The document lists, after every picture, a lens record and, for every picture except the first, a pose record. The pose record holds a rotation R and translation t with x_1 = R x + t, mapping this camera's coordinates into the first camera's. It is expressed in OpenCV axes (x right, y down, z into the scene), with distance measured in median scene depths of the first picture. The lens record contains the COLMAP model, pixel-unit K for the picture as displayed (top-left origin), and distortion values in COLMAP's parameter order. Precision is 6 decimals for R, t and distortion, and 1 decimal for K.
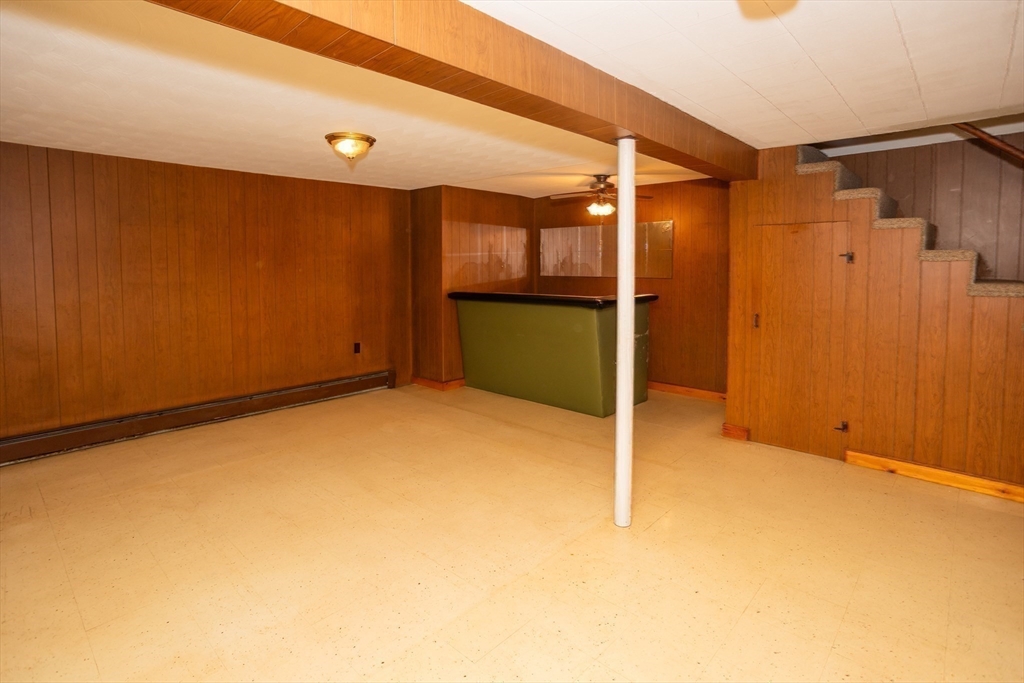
lens RADIAL K [[512.7, 0, 512.6], [0, 512.7, 311.0], [0, 0, 1]] dist [-0.051919, 0.034865]
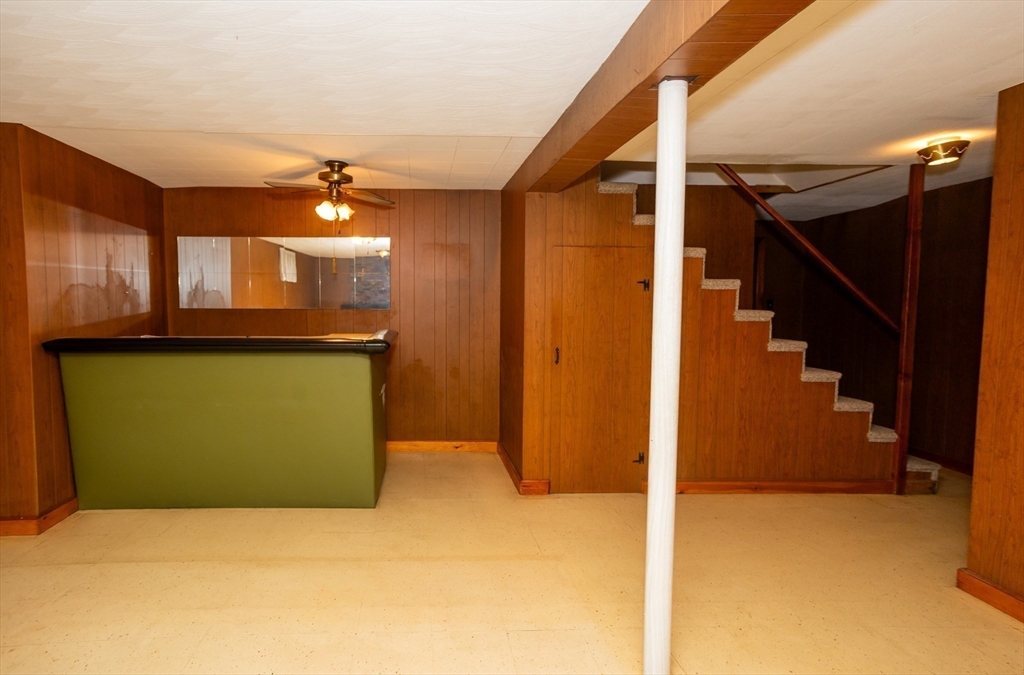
lens RADIAL K [[555.7, 0, 512.0], [0, 555.7, 337.5], [0, 0, 1]] dist [-0.008145, 0.000073]
pose [[0.712136, -0.043924, 0.700666, -0.176712], [0.056474, 0.998391, 0.005189, -0.015601], [-0.699767, 0.035874, 0.713470, 0.269767]]
